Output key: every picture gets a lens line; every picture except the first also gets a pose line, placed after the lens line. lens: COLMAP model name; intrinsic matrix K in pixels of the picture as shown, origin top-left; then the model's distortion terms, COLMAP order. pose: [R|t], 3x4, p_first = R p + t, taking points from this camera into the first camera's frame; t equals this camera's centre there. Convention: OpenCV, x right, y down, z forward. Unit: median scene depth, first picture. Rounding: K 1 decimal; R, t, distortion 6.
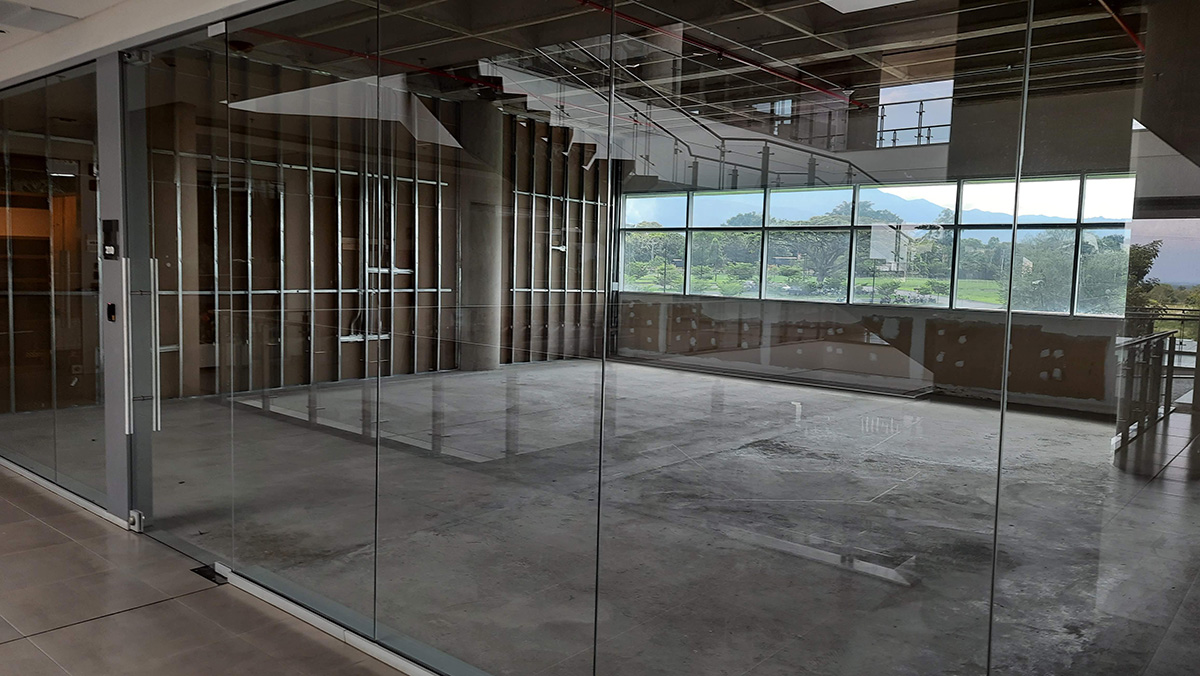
lens RADIAL K [[852.9, 0, 602.4], [0, 852.9, 345.5], [0, 0, 1]] dist [0.085564, -0.001441]
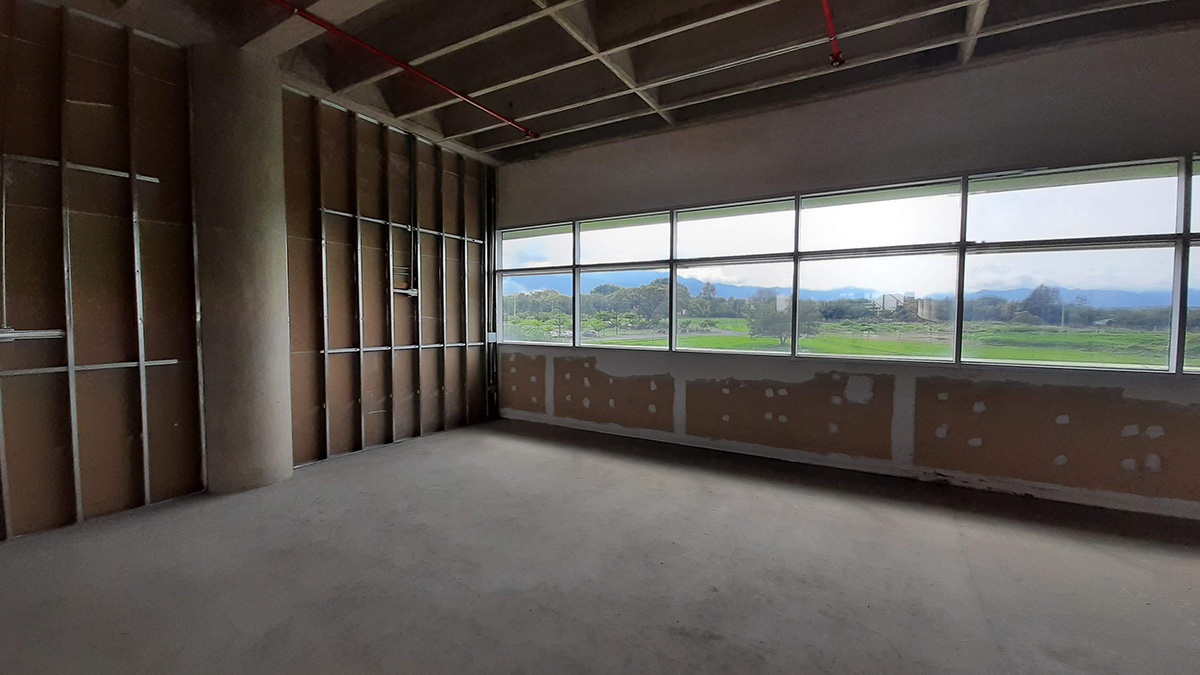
lens RADIAL K [[470.1, 0, 610.2], [0, 470.1, 337.7], [0, 0, 1]] dist [-0.002440, -0.000160]
pose [[0.983865, -0.035580, 0.175339, 0.051694], [0.043080, 0.998304, -0.039154, -0.048425], [-0.173649, 0.046076, 0.983729, 0.550629]]
